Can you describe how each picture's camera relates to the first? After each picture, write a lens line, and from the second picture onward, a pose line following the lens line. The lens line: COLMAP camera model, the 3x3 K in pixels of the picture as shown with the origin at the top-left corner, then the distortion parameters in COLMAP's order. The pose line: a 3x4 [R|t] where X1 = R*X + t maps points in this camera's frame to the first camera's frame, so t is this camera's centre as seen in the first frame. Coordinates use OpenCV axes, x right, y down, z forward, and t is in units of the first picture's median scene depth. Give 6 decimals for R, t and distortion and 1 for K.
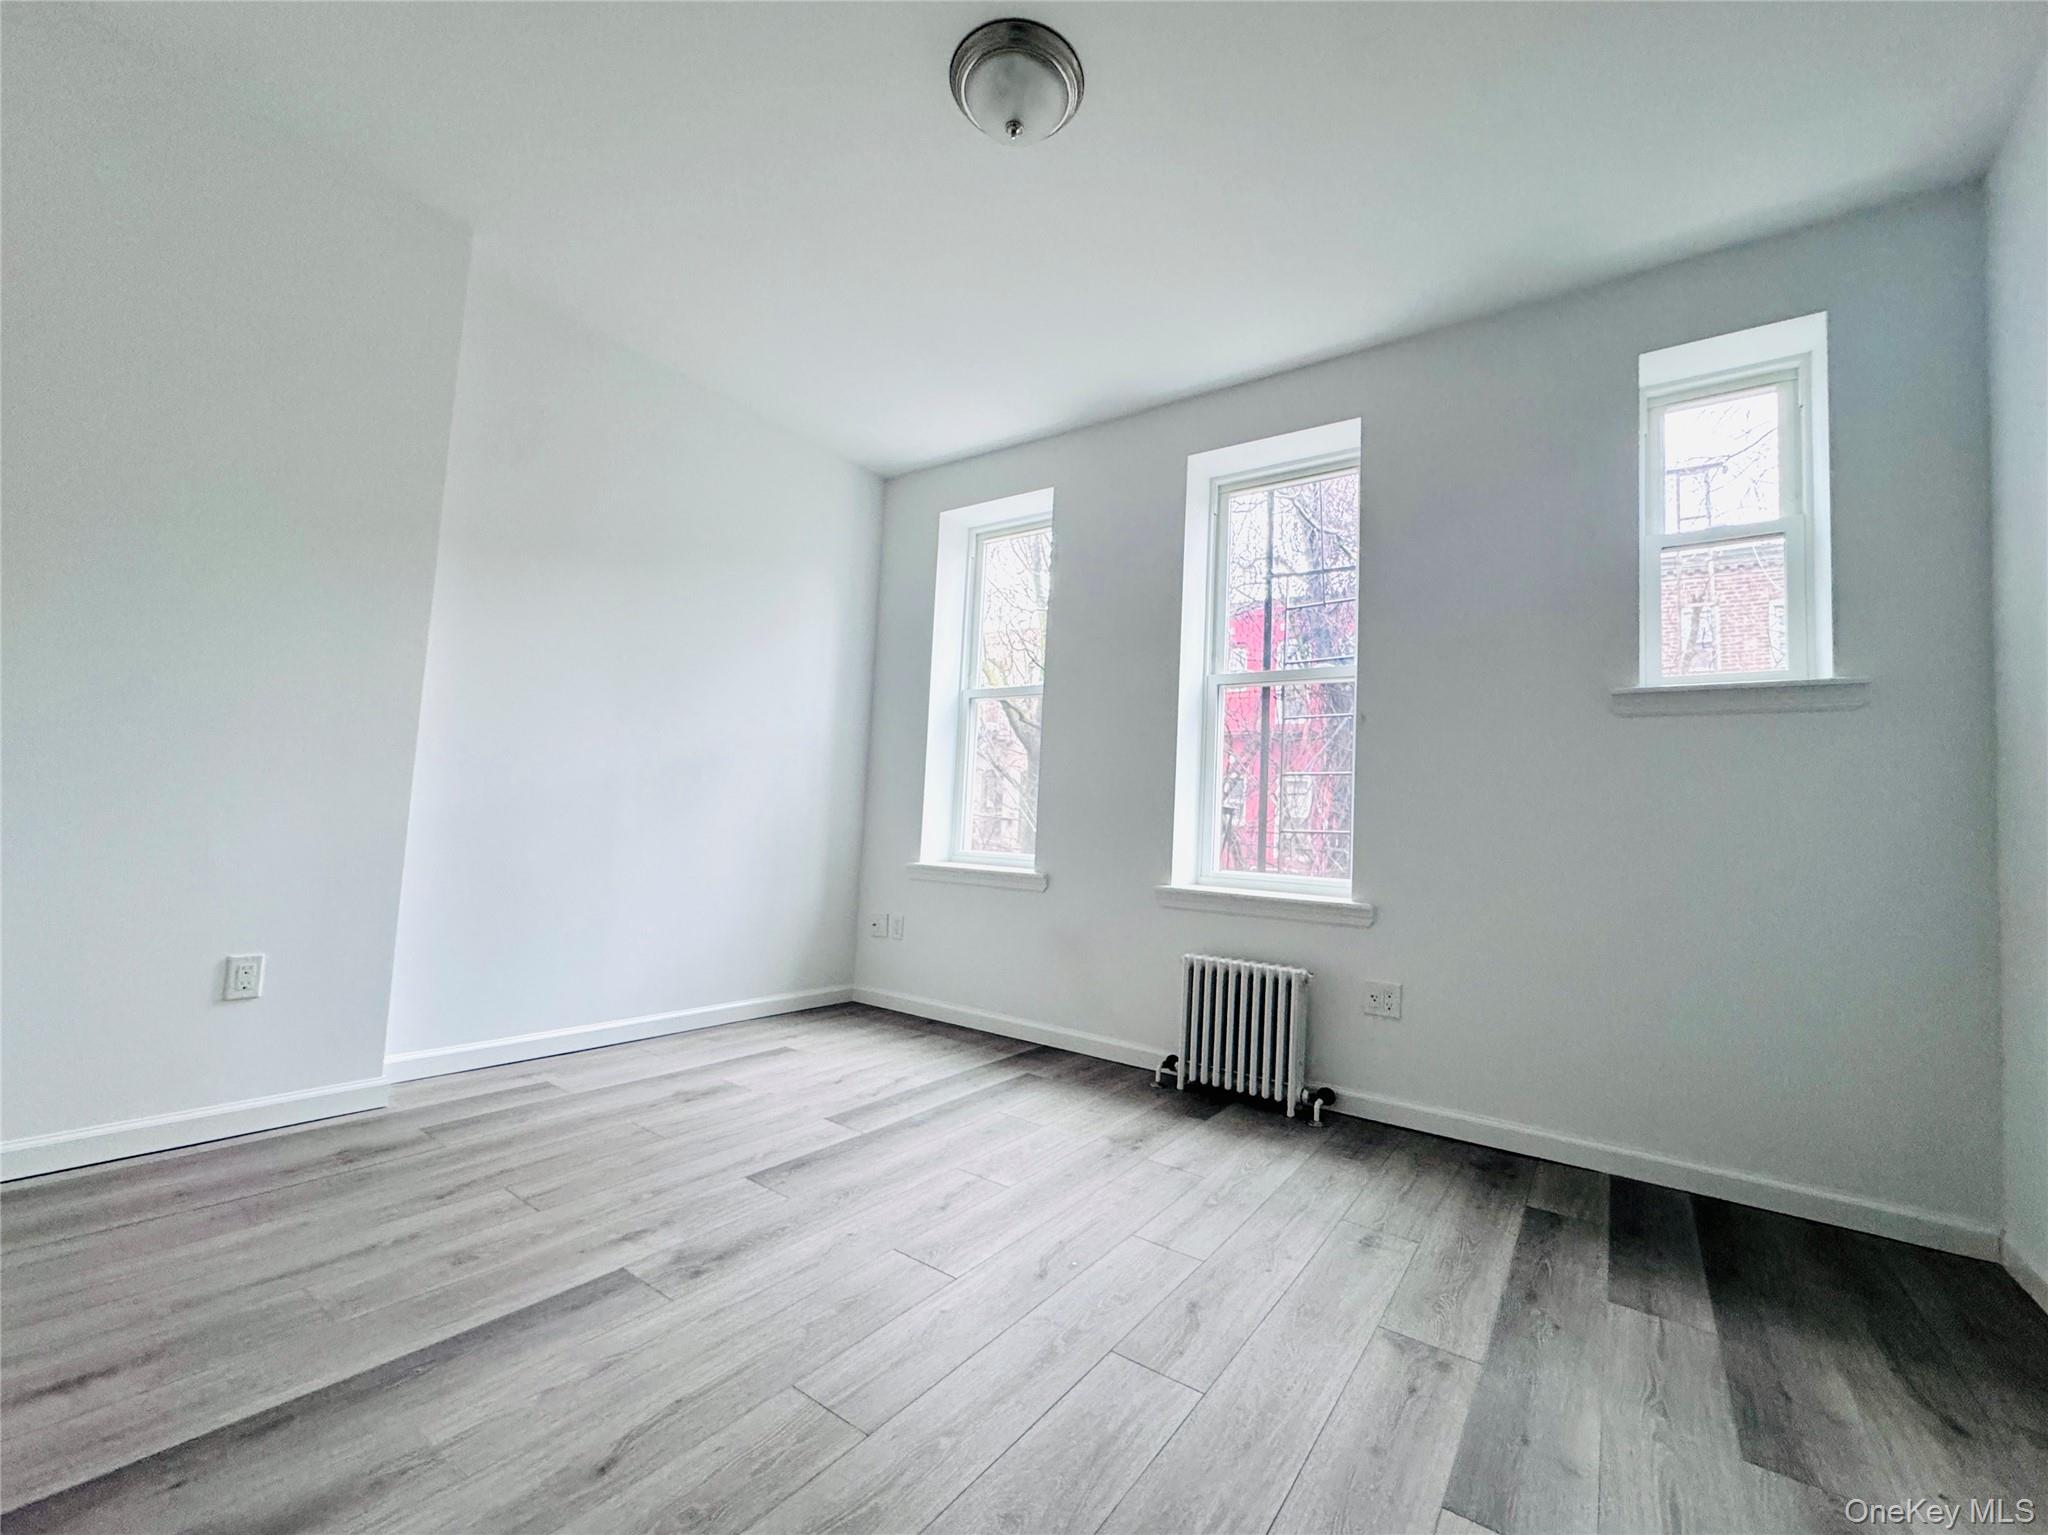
lens RADIAL K [[822.9, 0, 1017.3], [0, 822.9, 770.2], [0, 0, 1]] dist [-0.000688, 0.000163]
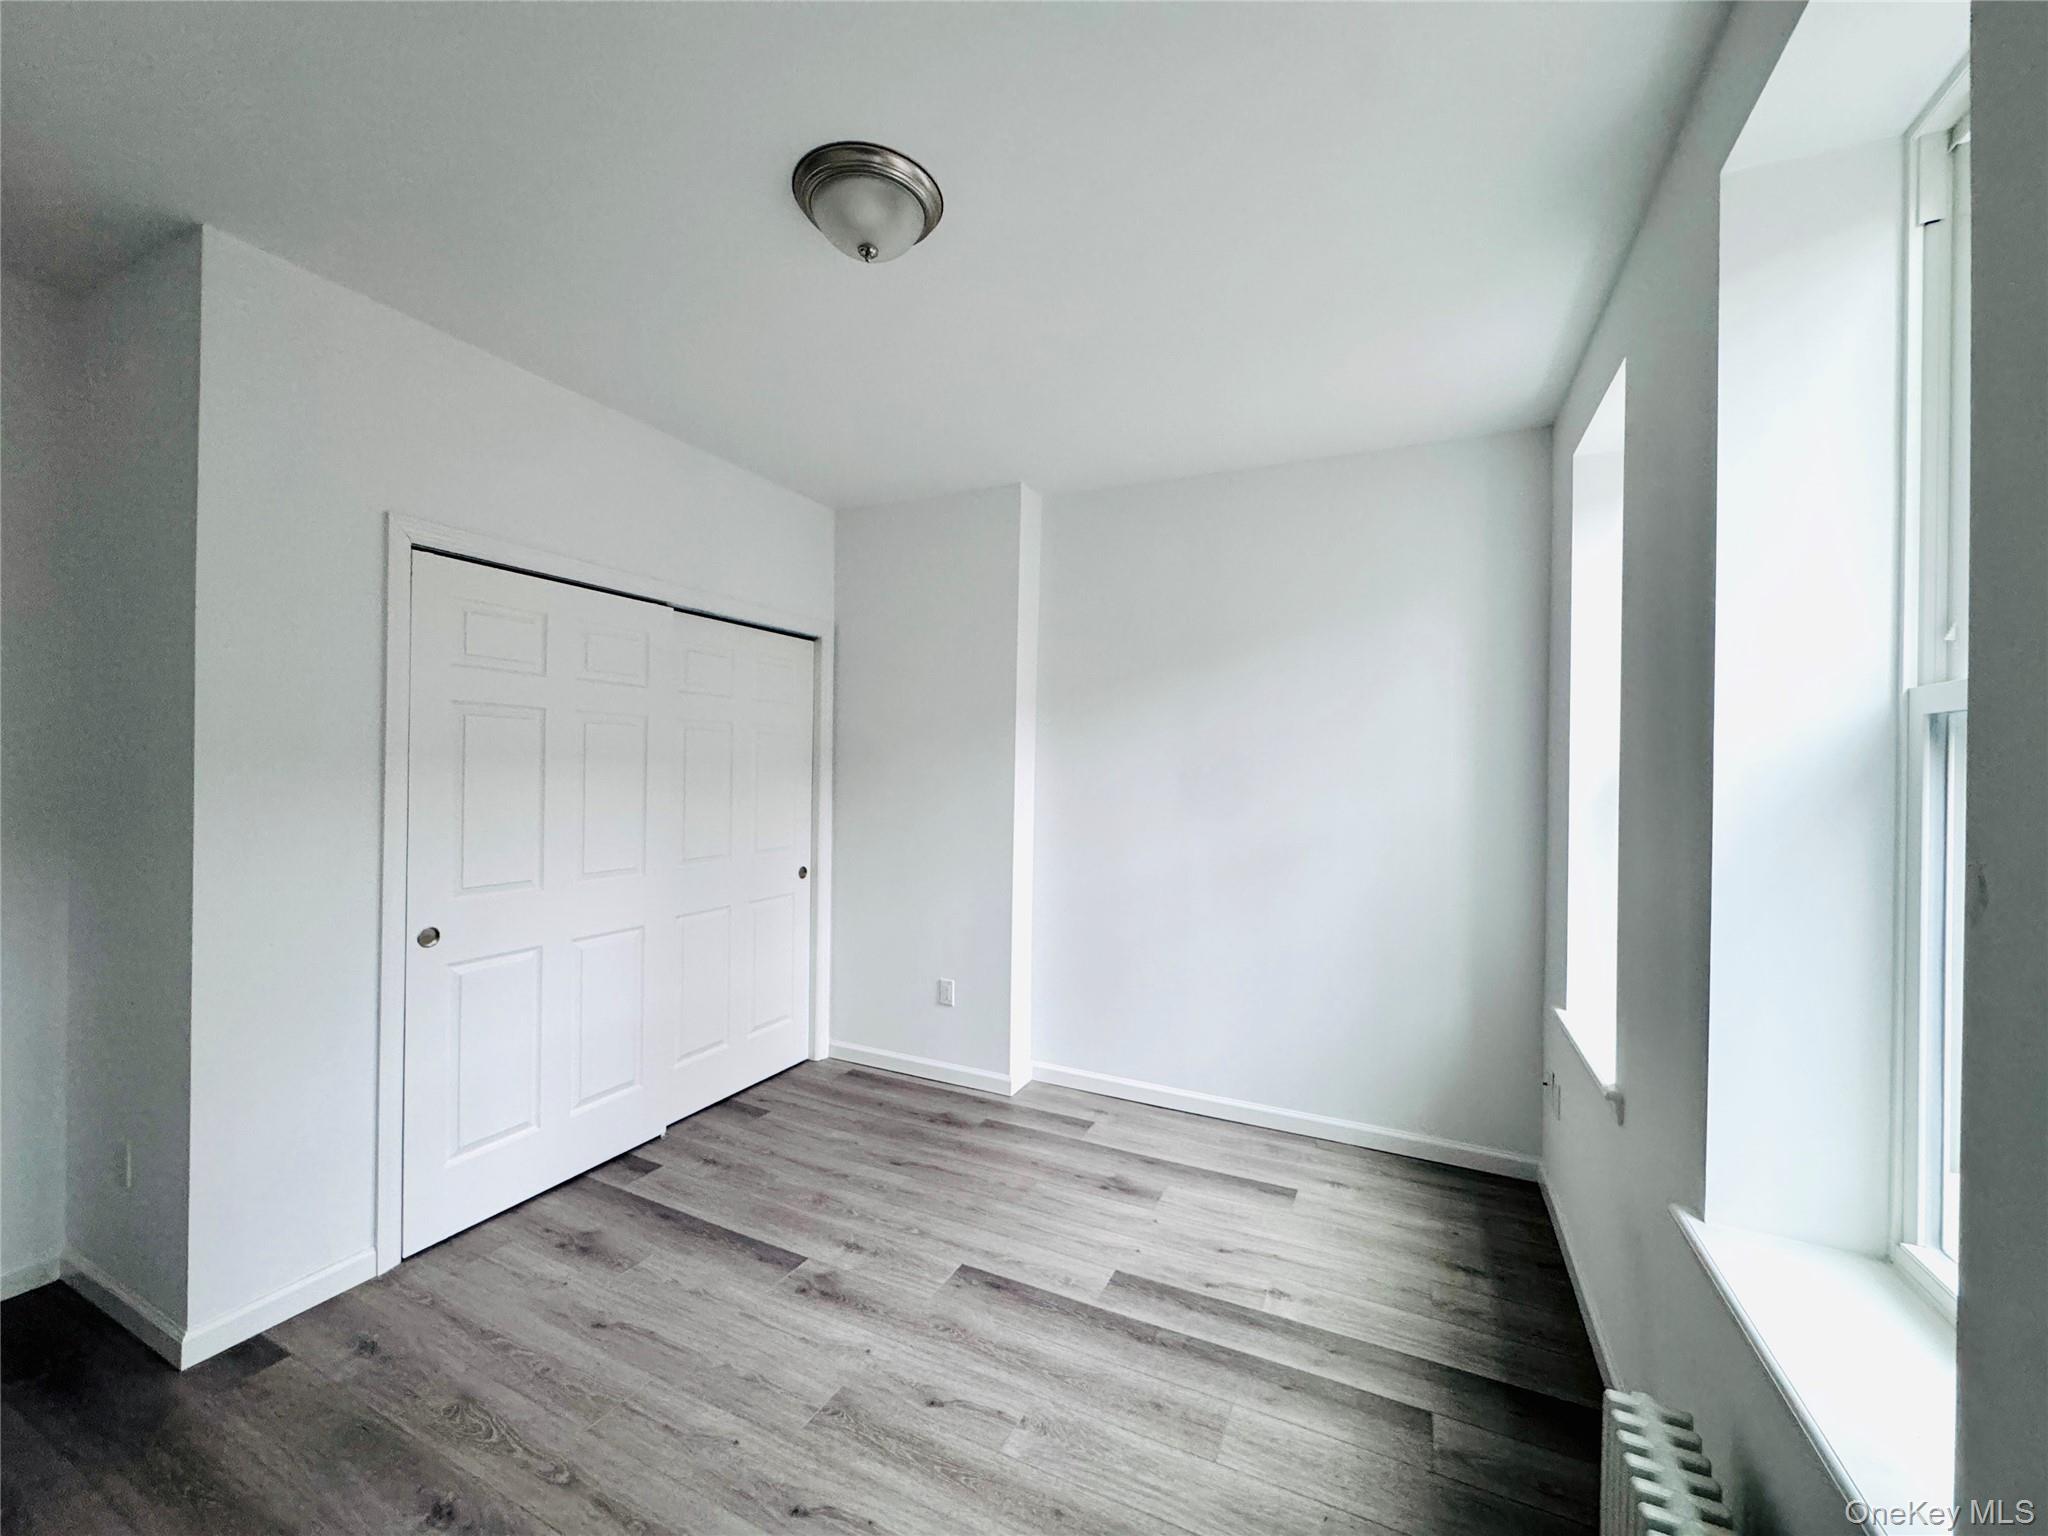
lens RADIAL K [[822.9, 0, 1017.3], [0, 822.9, 770.7], [0, 0, 1]] dist [-0.000688, 0.000163]
pose [[0.174043, -0.052289, -0.983349, 0.759543], [0.065629, 0.996985, -0.041398, -0.117133], [0.982549, -0.057331, 0.176950, 0.841200]]
